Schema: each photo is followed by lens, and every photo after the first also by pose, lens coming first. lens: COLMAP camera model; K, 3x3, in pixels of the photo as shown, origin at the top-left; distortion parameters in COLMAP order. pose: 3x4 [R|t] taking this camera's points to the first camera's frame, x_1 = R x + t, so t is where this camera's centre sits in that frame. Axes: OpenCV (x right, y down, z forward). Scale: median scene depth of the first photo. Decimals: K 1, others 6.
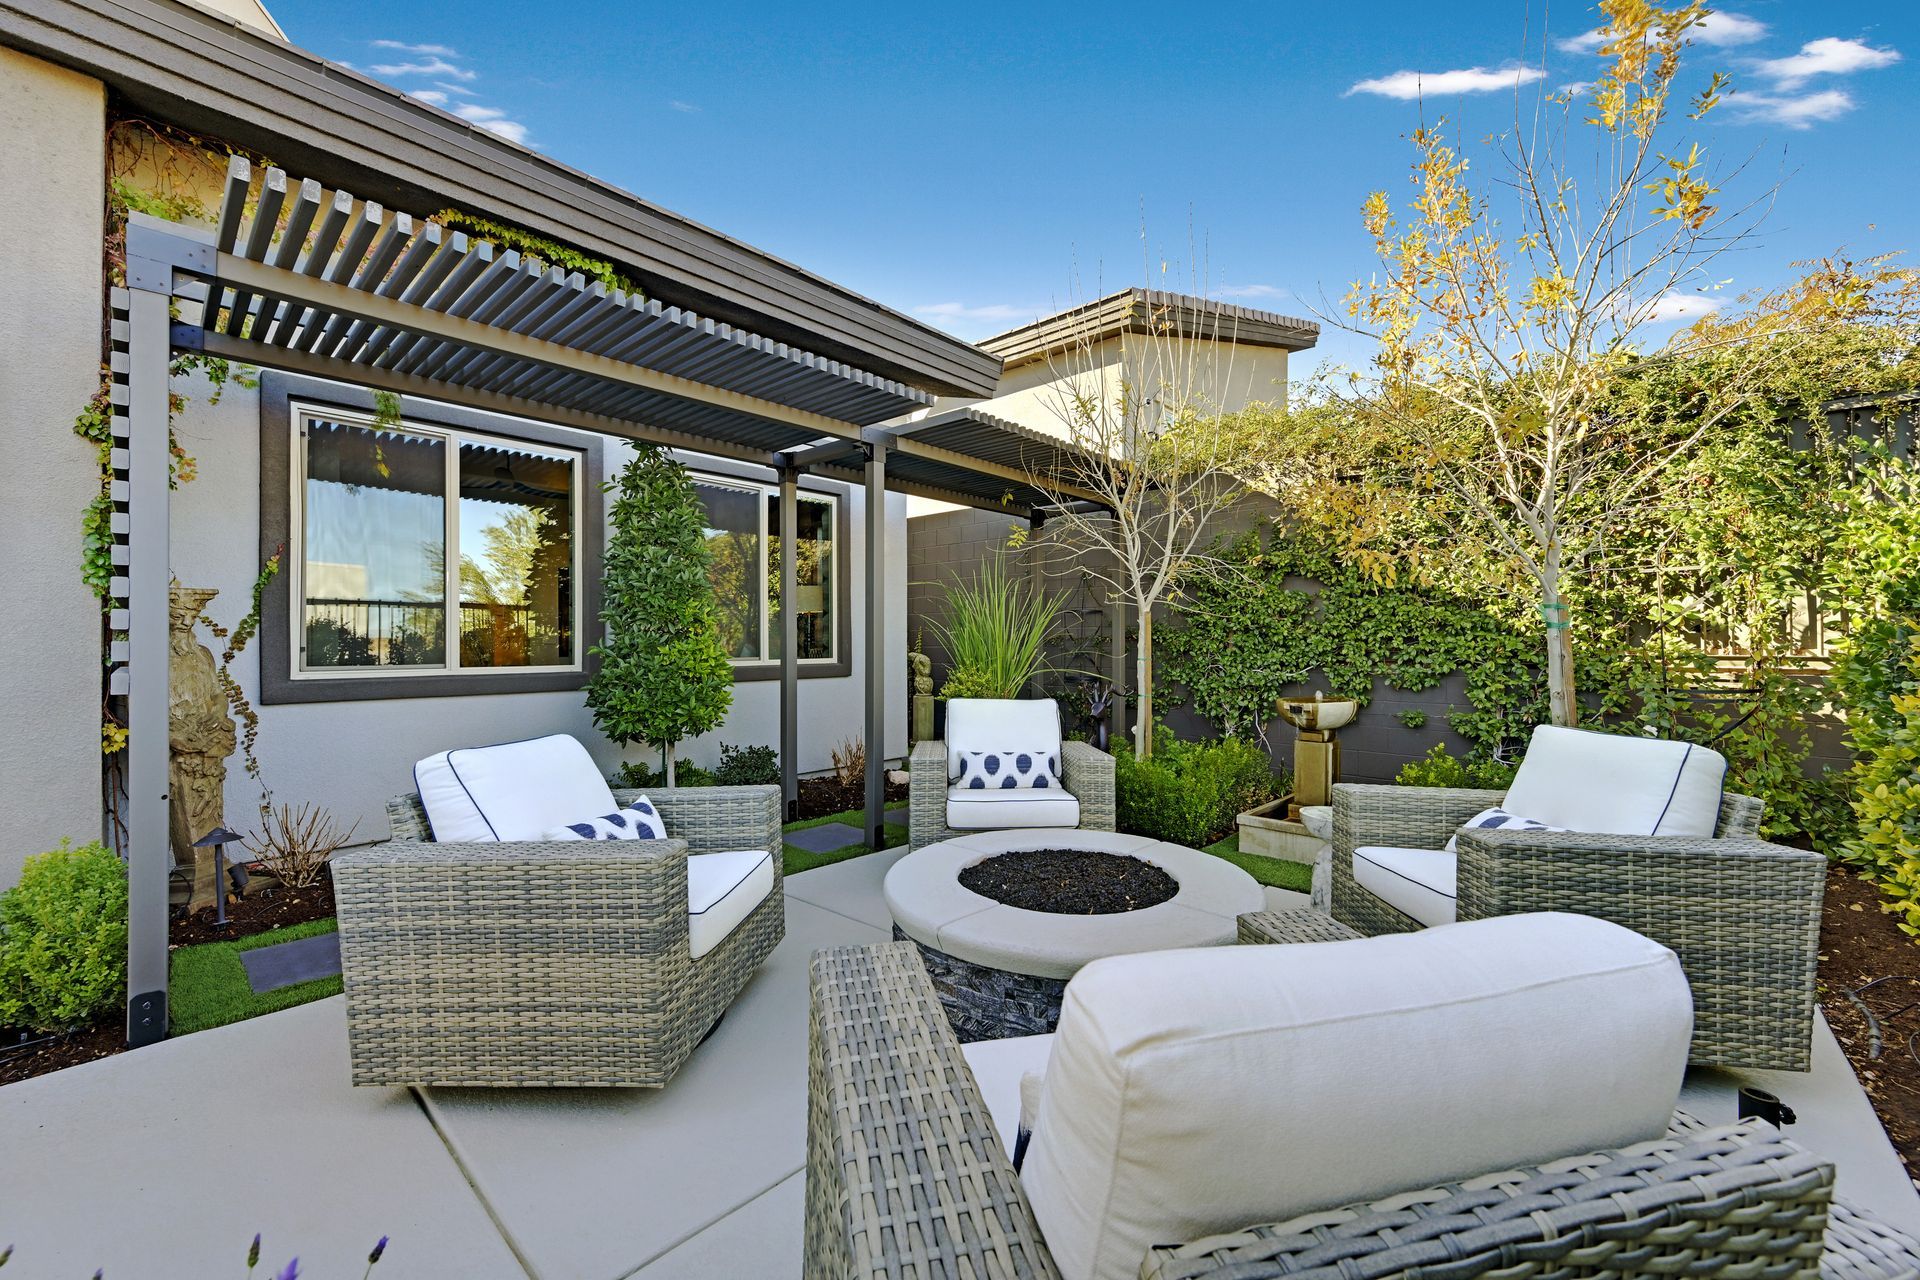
lens RADIAL K [[744.5, 0, 956.0], [0, 744.5, 639.7], [0, 0, 1]] dist [0.000155, -0.000004]
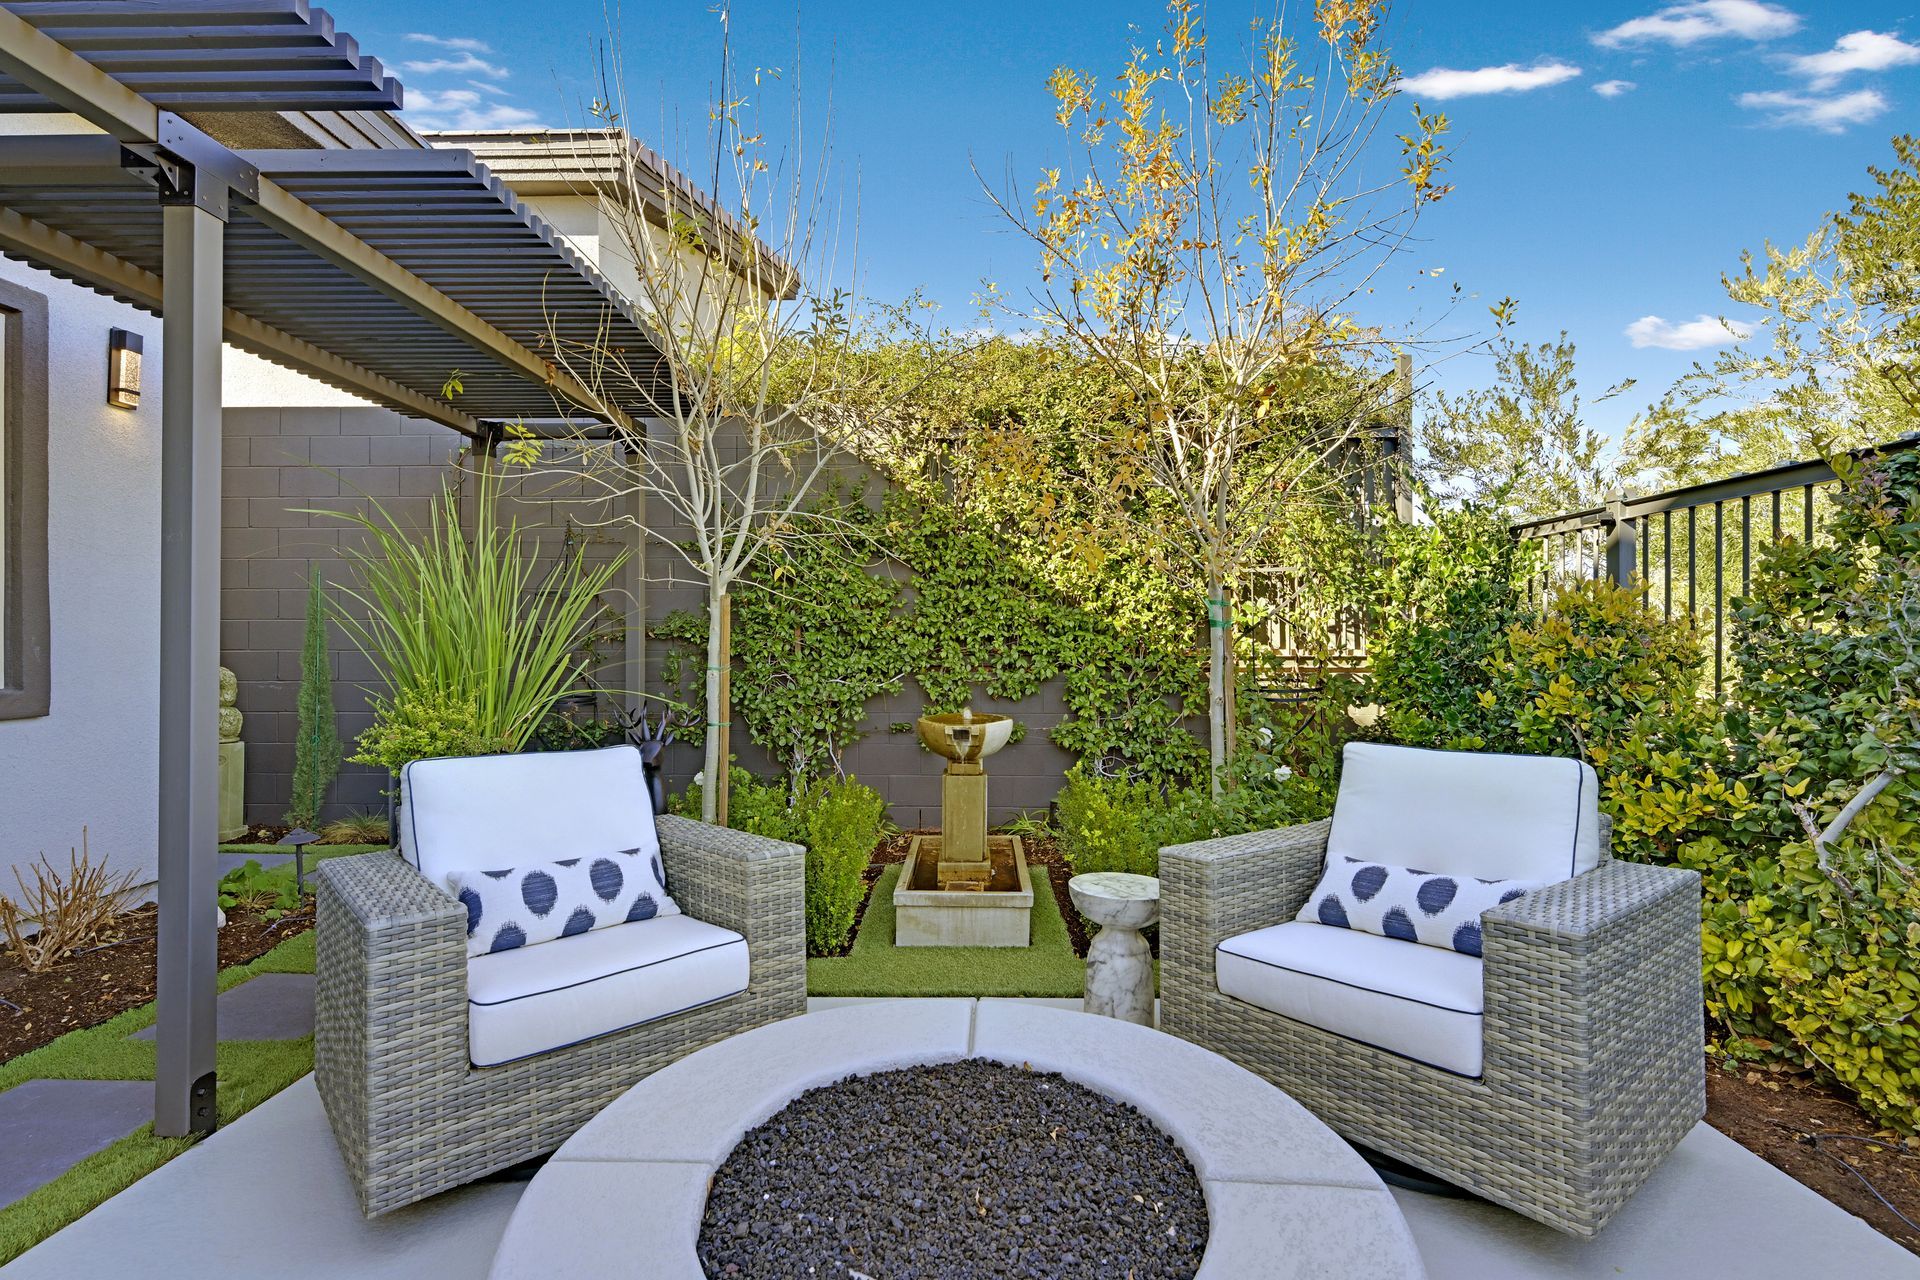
lens RADIAL K [[874.5, 0, 960.0], [0, 874.5, 640.0], [0, 0, 1]] dist [0.000413, 0.000216]
pose [[0.754426, 0.002989, 0.656378, -0.096960], [-0.002434, 0.999995, -0.001757, 0.002158], [-0.656380, -0.000272, 0.754430, 0.312890]]
